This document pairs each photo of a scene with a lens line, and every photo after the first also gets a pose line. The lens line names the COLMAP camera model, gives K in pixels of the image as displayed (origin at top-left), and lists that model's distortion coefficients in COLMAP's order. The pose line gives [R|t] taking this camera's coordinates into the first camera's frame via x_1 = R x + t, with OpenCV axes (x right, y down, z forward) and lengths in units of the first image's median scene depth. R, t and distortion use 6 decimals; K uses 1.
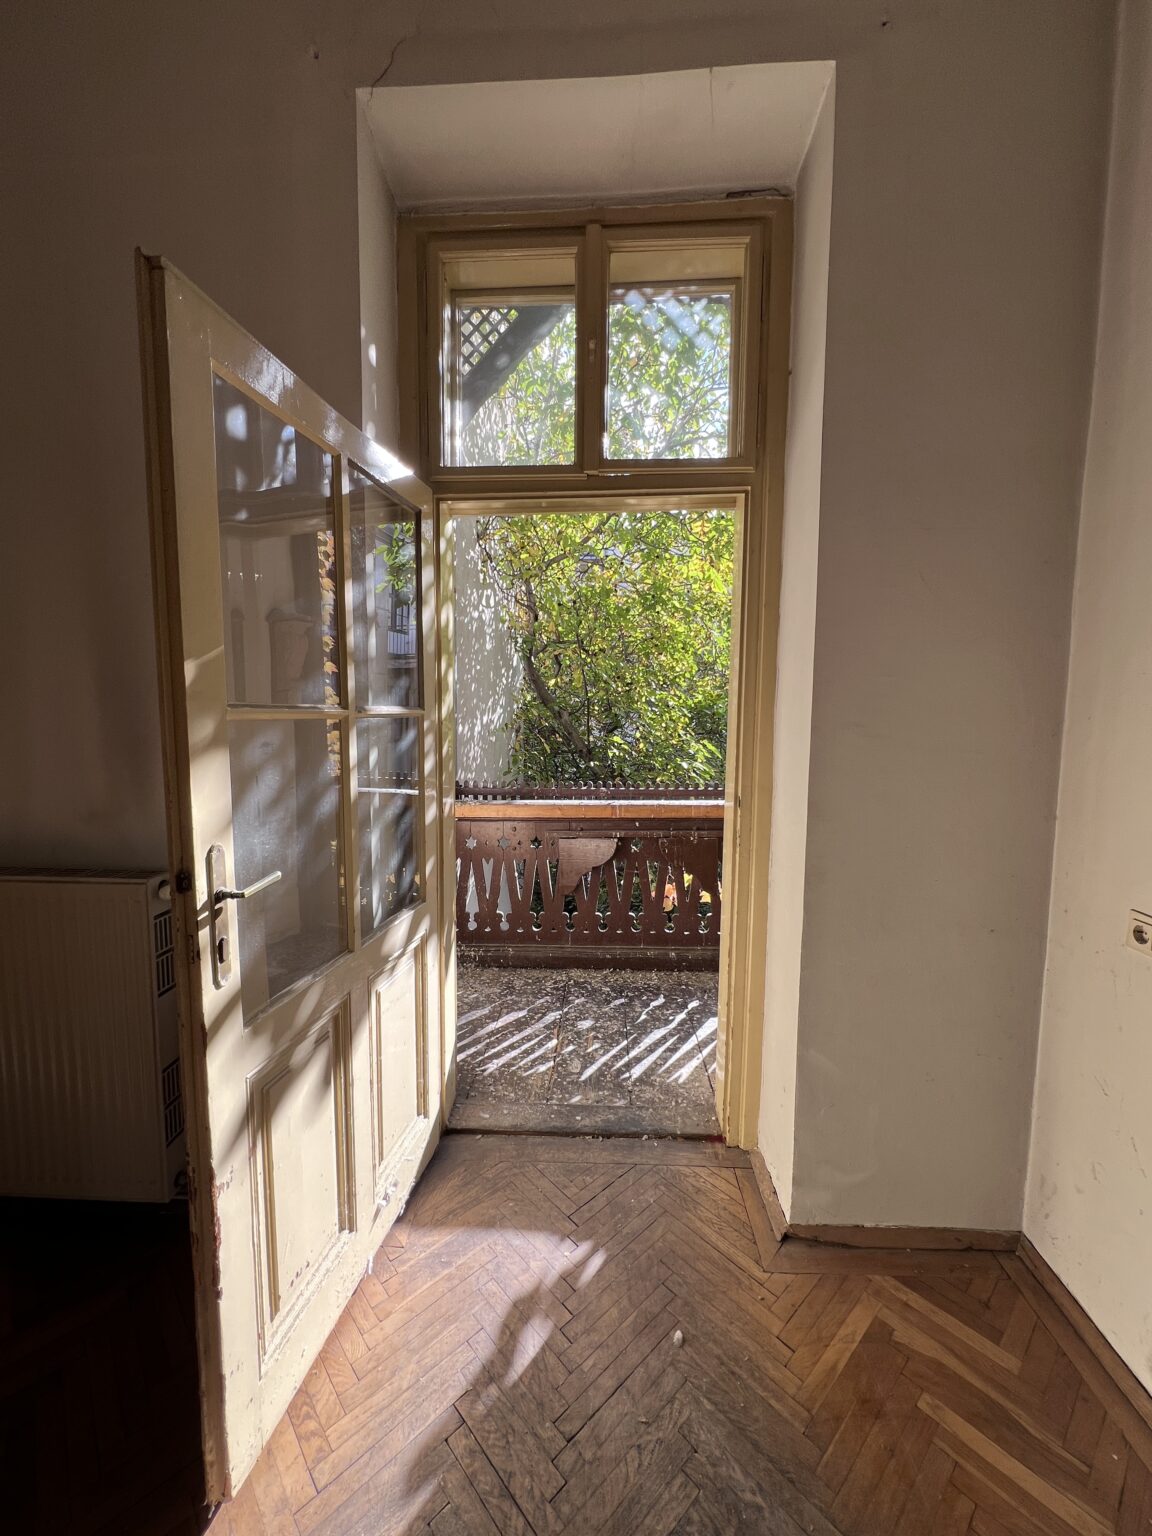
lens RADIAL K [[617.9, 0, 572.5], [0, 617.9, 766.7], [0, 0, 1]] dist [-0.001631, -0.000149]
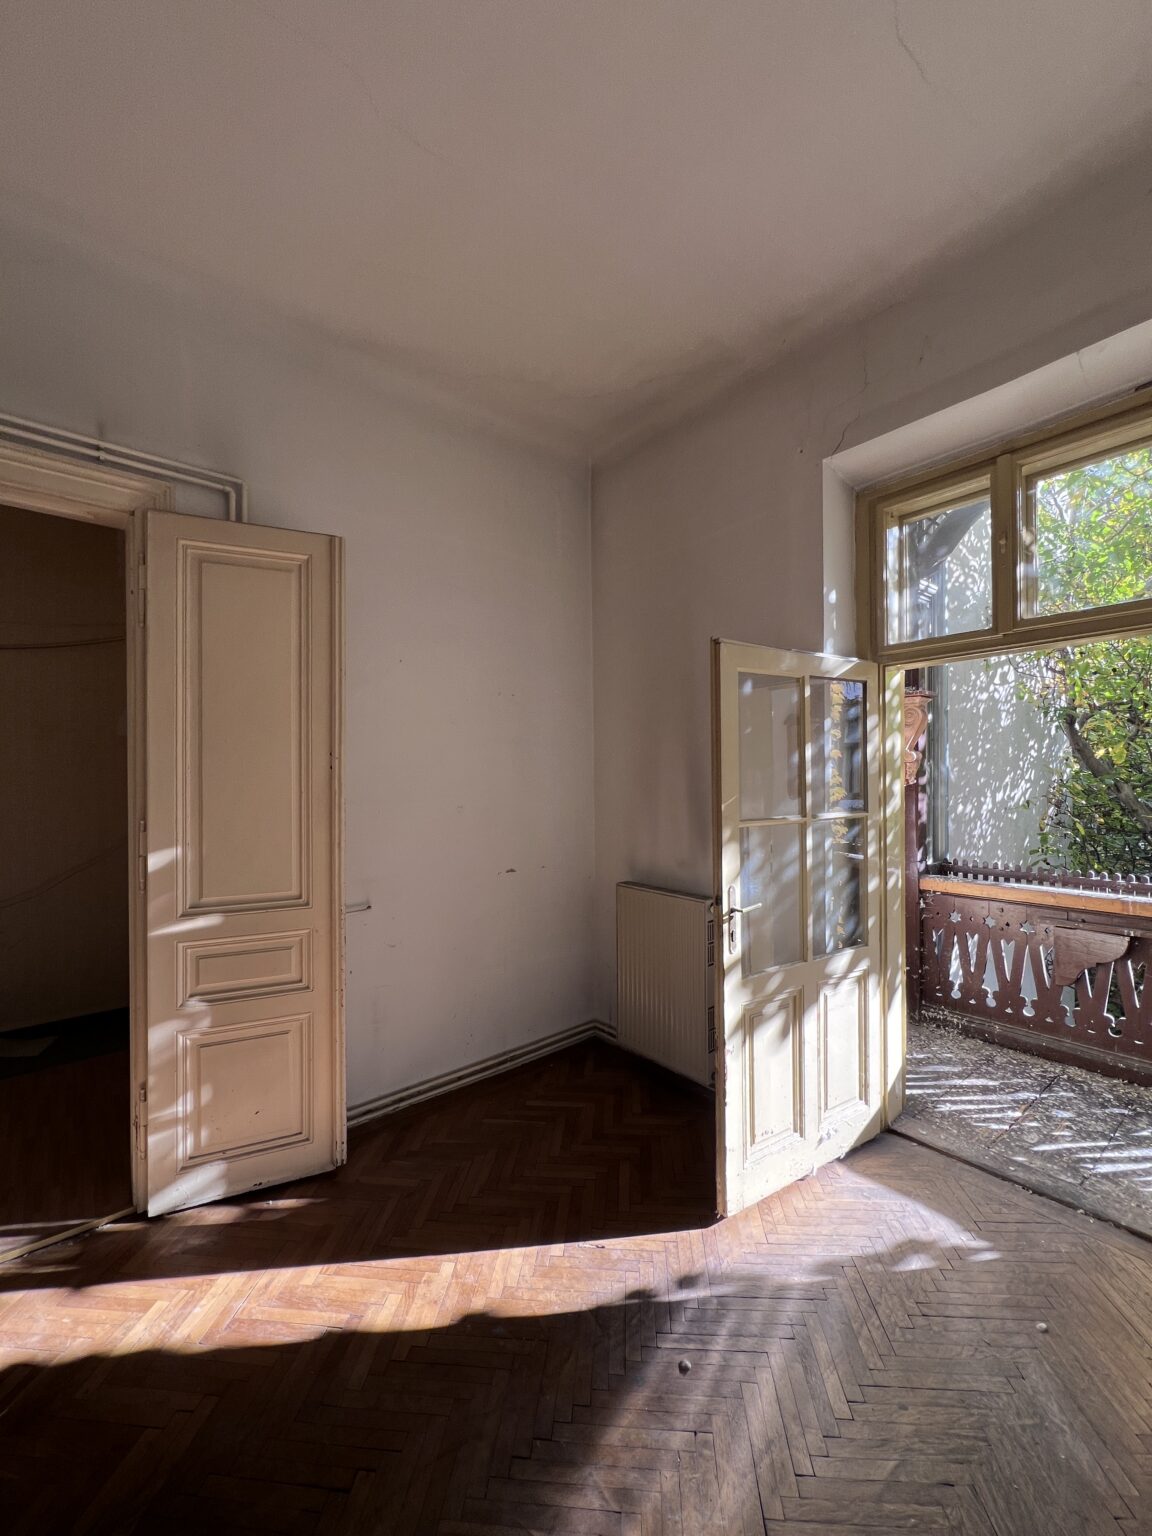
lens RADIAL K [[617.9, 0, 574.0], [0, 617.9, 768.1], [0, 0, 1]] dist [-0.001631, -0.000149]
pose [[0.679835, -0.012520, -0.733258, 0.359402], [-0.052551, 0.996452, -0.065737, -0.063293], [0.731479, 0.083224, 0.676765, -0.508578]]
